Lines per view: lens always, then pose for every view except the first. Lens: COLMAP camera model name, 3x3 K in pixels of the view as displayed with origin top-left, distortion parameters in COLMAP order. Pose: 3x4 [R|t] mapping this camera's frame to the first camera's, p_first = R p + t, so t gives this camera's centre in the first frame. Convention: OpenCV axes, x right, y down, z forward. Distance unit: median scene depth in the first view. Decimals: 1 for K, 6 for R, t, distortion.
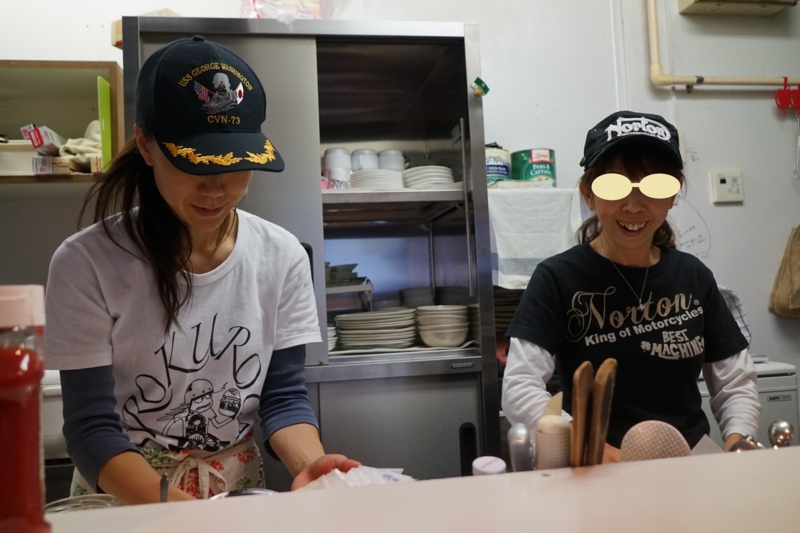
lens RADIAL K [[519.3, 0, 400.1], [0, 519.3, 266.7], [0, 0, 1]] dist [-0.003098, -0.000564]
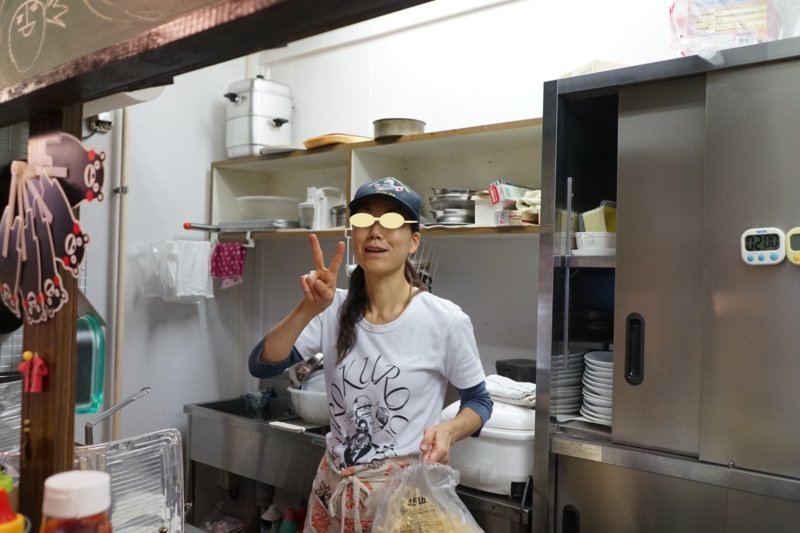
lens RADIAL K [[690.6, 0, 399.9], [0, 690.6, 266.2], [0, 0, 1]] dist [0.004652, 0.000414]
pose [[0.604768, 0.035163, -0.795625, 1.169961], [-0.097684, 0.994756, -0.030288, -0.096825], [0.790388, 0.096037, 0.605032, -0.154653]]
